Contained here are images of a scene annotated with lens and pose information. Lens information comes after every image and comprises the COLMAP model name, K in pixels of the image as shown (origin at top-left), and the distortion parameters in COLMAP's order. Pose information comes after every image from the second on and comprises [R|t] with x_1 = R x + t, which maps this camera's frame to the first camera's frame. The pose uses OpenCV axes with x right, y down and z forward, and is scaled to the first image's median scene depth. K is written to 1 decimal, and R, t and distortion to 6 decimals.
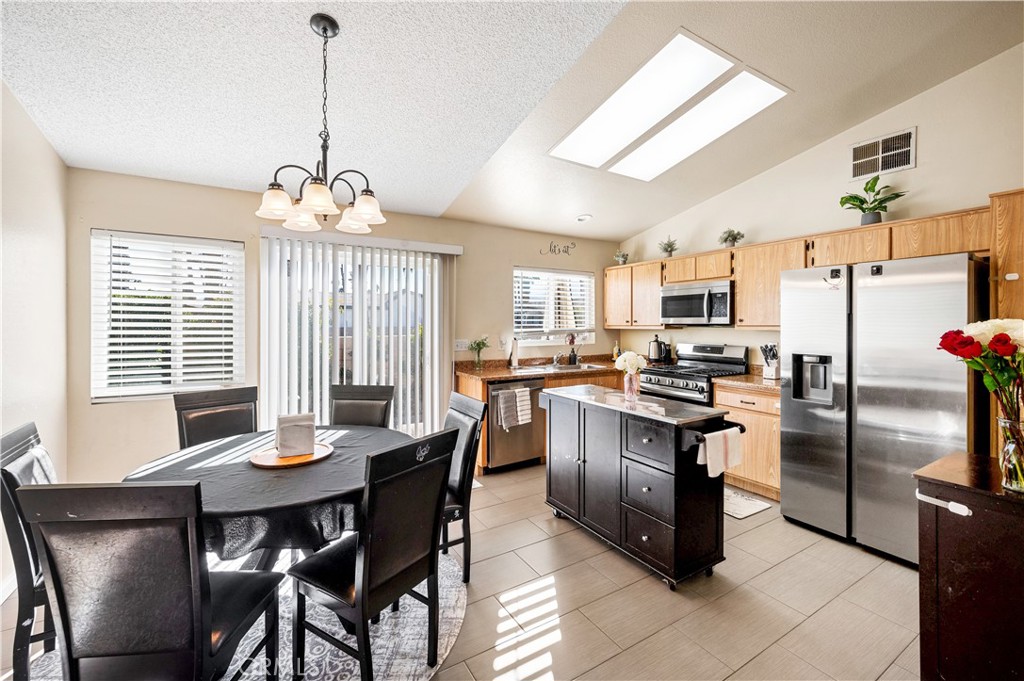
lens RADIAL K [[415.2, 0, 508.9], [0, 415.2, 325.8], [0, 0, 1]] dist [-0.000403, -0.000410]
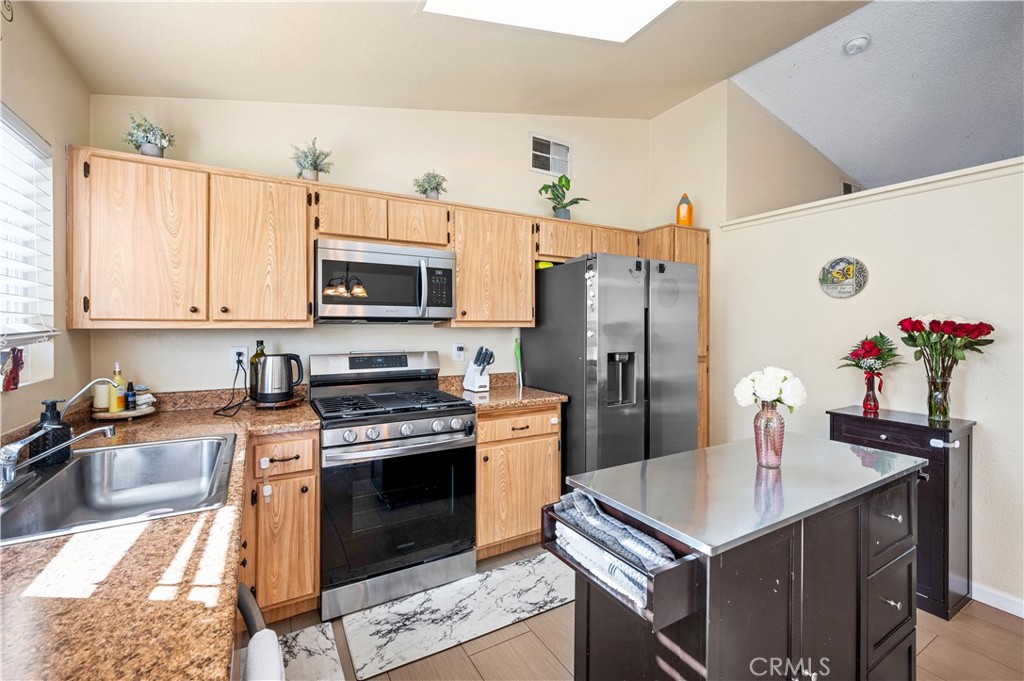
lens RADIAL K [[440.6, 0, 513.2], [0, 440.6, 329.3], [0, 0, 1]] dist [0.002287, -0.000155]
pose [[0.007792, -0.005874, 0.999952, -0.180684], [0.004207, 0.999974, 0.005841, 0.010363], [-0.999961, 0.004161, 0.007816, 0.989815]]
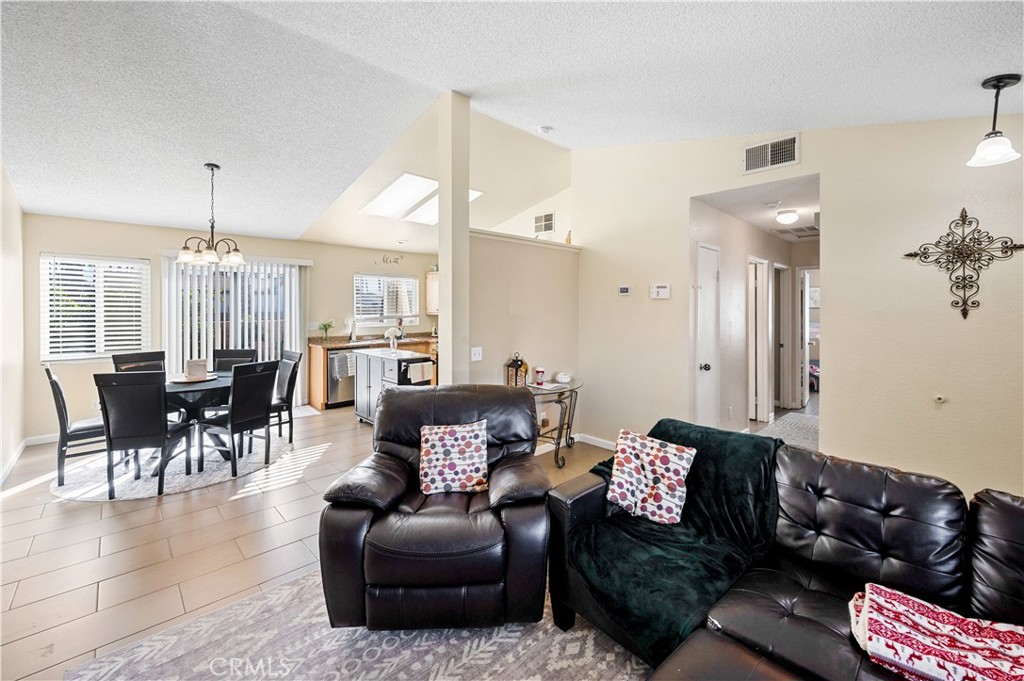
lens RADIAL K [[415.2, 0, 511.8], [0, 415.2, 307.8], [0, 0, 1]] dist [-0.000403, -0.000410]
pose [[0.974942, -0.000293, 0.222457, 0.299650], [0.001418, 0.999987, -0.004897, -0.013439], [-0.222453, 0.005090, 0.974930, -0.733723]]
